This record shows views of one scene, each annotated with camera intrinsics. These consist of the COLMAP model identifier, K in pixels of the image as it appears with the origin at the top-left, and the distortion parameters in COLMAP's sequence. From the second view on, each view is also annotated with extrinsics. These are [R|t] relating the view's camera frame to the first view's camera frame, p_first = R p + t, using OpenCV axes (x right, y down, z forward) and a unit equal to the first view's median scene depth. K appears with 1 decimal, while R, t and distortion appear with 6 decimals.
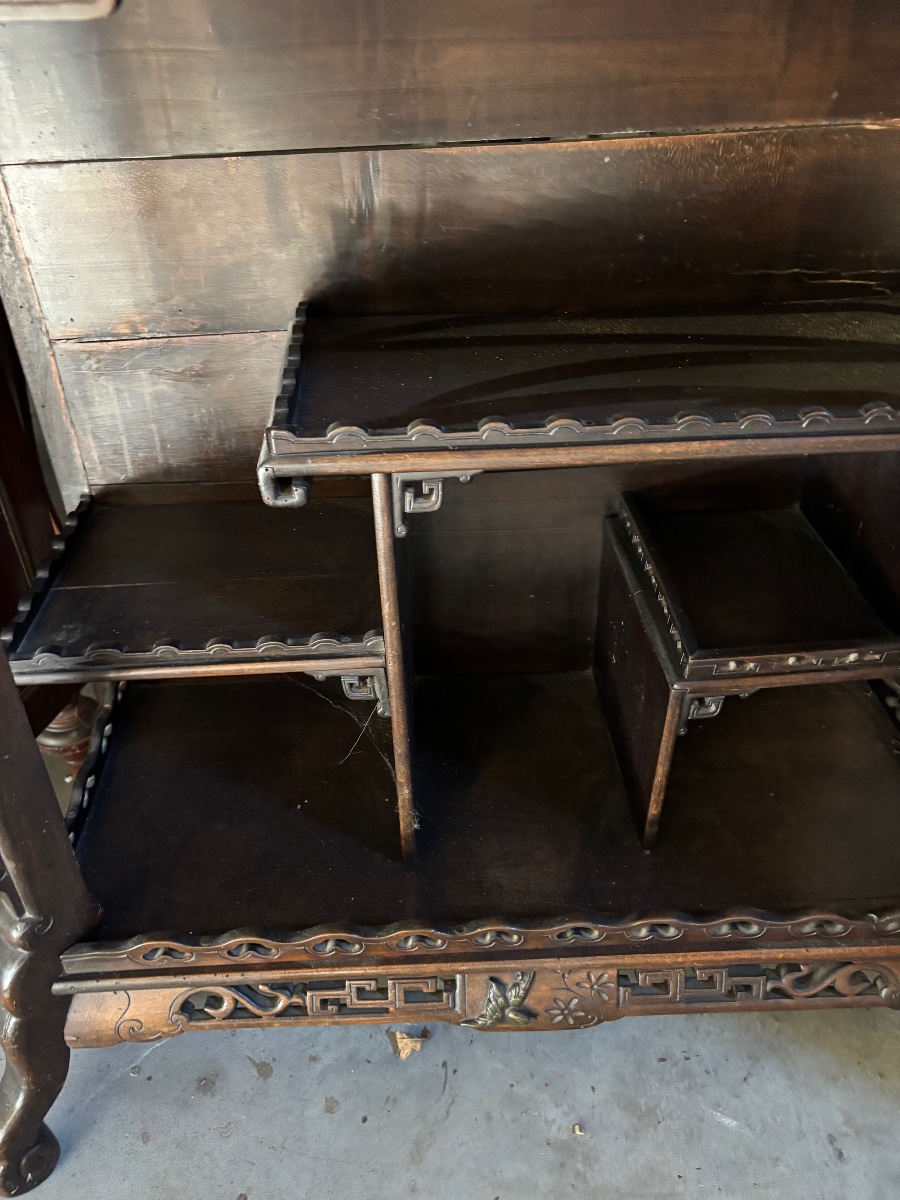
lens RADIAL K [[909.4, 0, 450.8], [0, 909.4, 587.6], [0, 0, 1]] dist [0.012823, -0.021956]
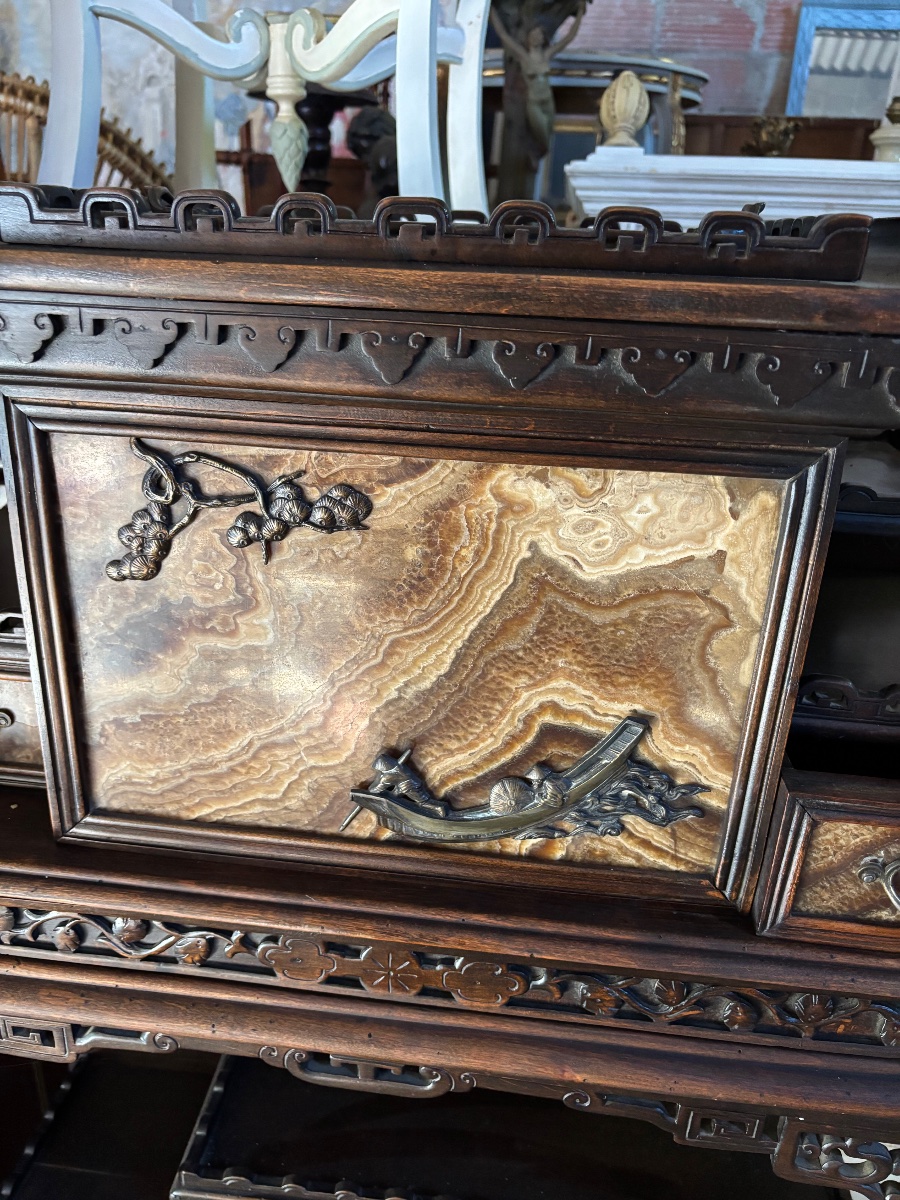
lens RADIAL K [[909.4, 0, 457.9], [0, 909.4, 598.6], [0, 0, 1]] dist [0.012823, -0.021956]
pose [[0.988496, 0.107344, -0.106550, 0.194081], [-0.129267, 0.965345, -0.226715, -0.551919], [0.078520, 0.237881, 0.968115, -0.356752]]
